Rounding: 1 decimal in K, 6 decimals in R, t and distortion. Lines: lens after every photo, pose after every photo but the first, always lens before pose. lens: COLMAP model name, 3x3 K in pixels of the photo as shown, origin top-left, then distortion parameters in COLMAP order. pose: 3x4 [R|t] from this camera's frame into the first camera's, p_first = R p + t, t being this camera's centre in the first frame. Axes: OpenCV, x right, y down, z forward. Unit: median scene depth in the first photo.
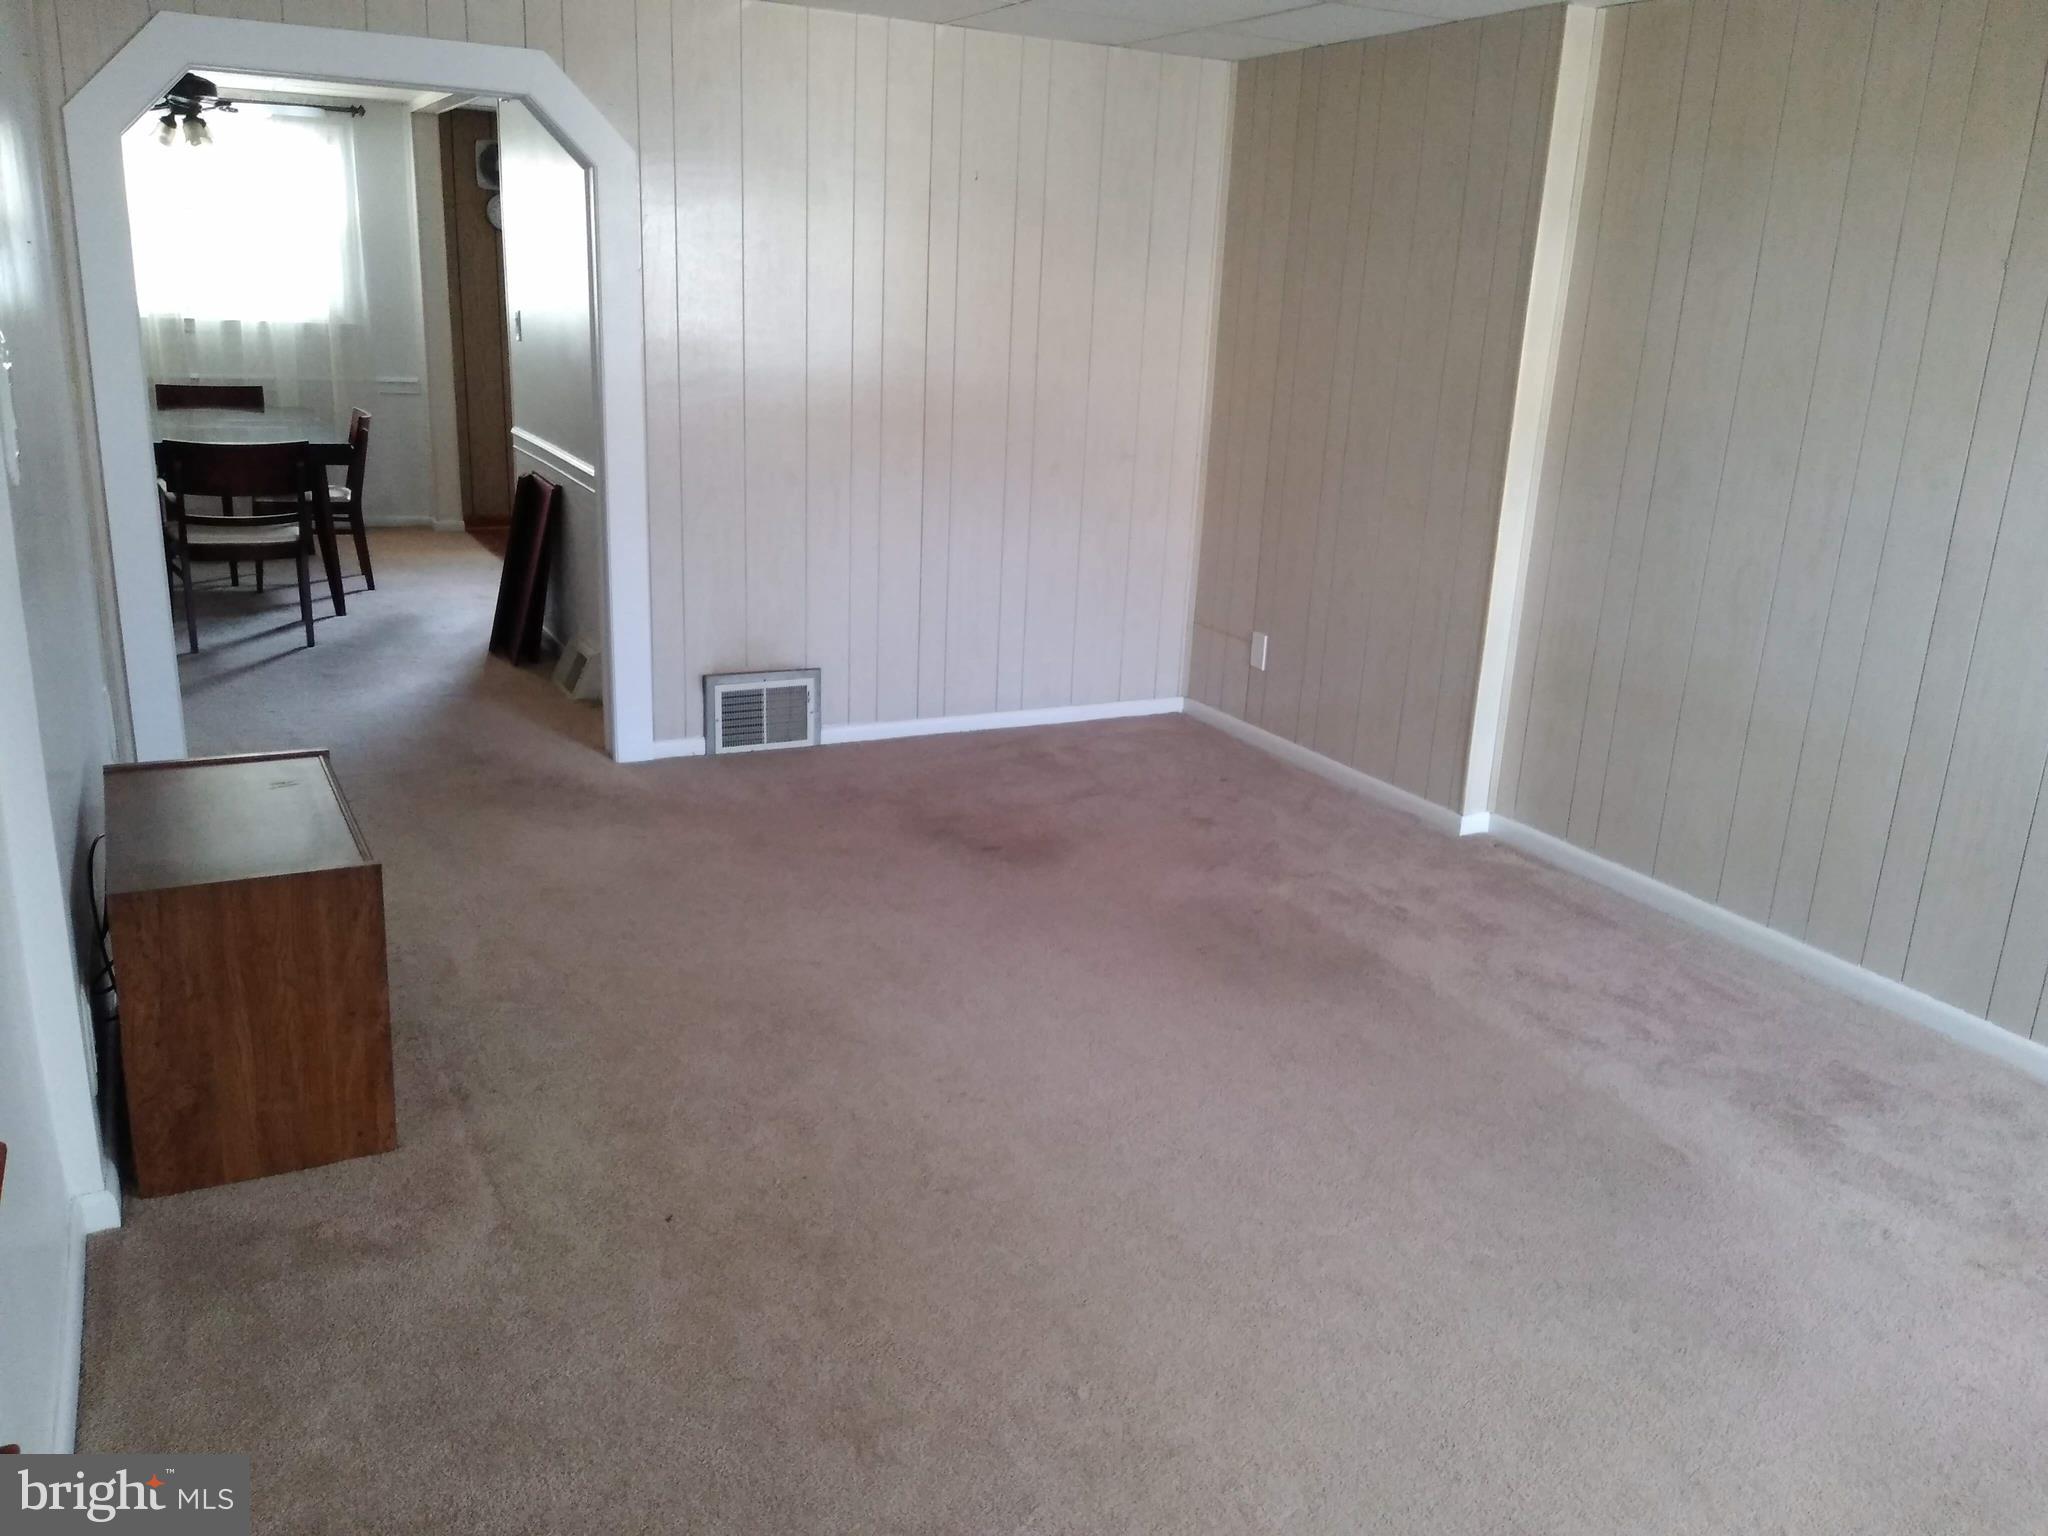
lens RADIAL K [[1646.9, 0, 1024.0], [0, 1646.9, 768.0], [0, 0, 1]] dist [-0.005163, -0.003337]
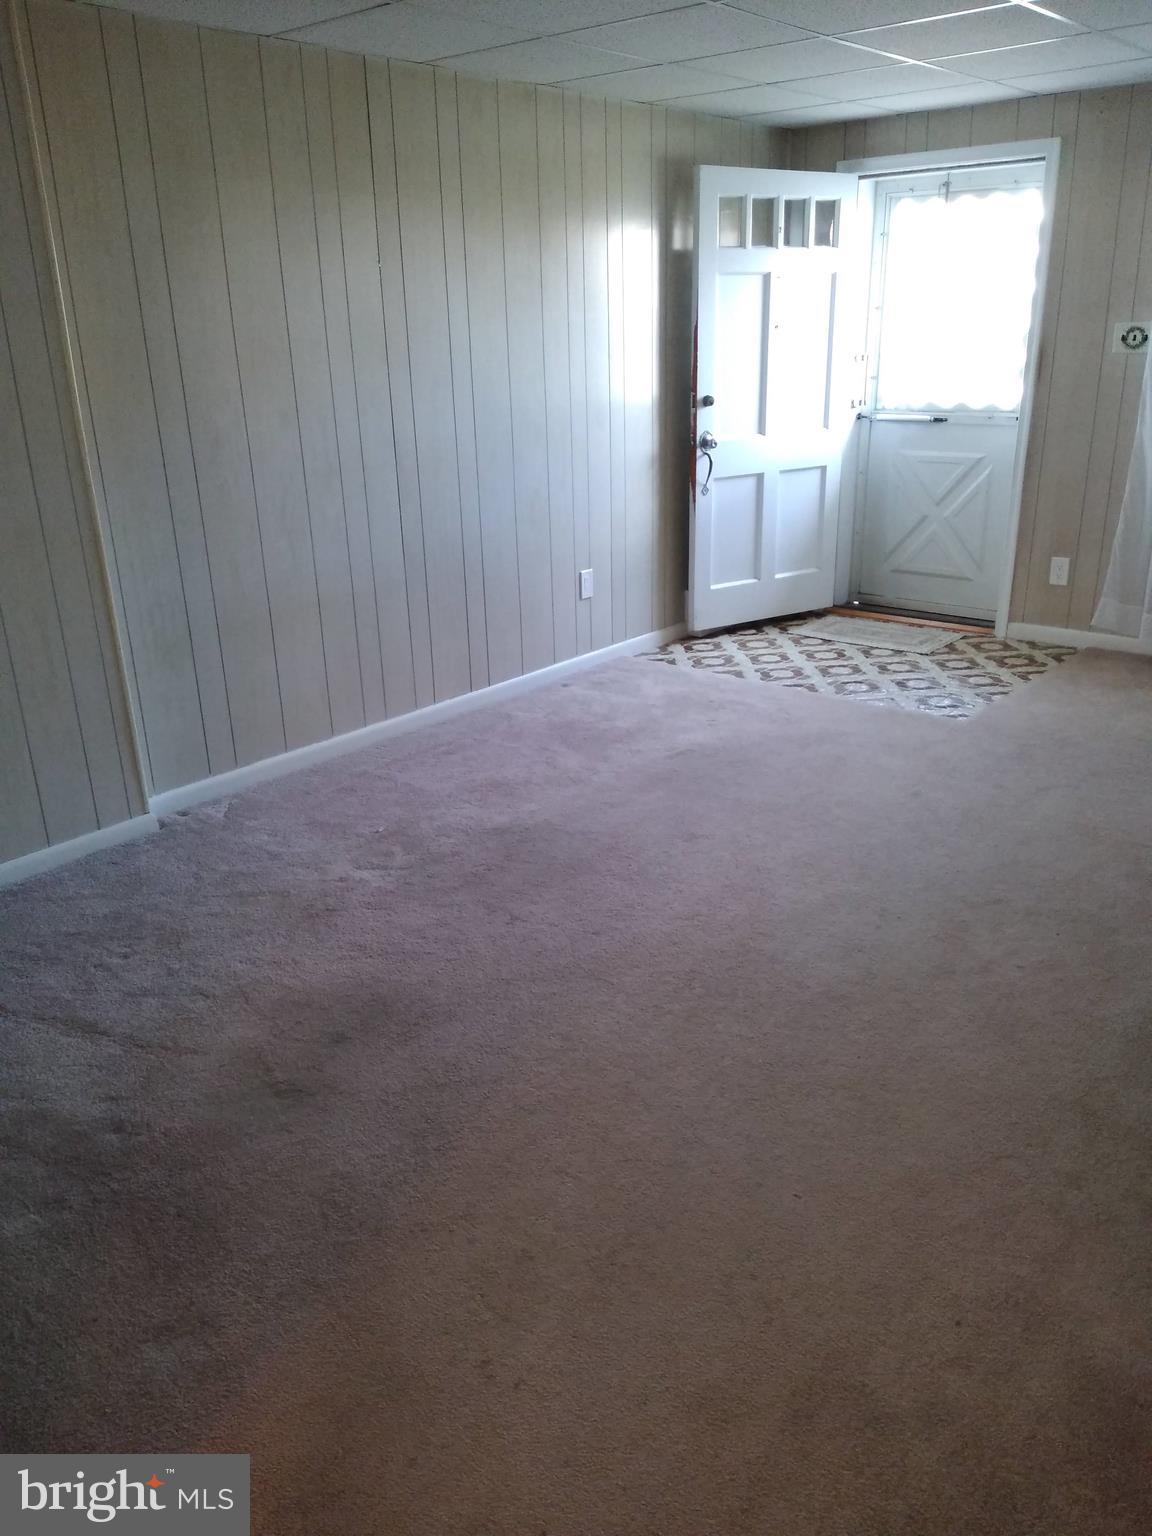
lens RADIAL K [[1201.0, 0, 576.0], [0, 1201.0, 768.0], [0, 0, 1]] dist [0.205438, -0.281402]
pose [[-0.356856, -0.366584, 0.859227, -0.578324], [0.284967, 0.833226, 0.473844, -0.338867], [-0.889634, 0.413945, -0.192878, 1.045629]]
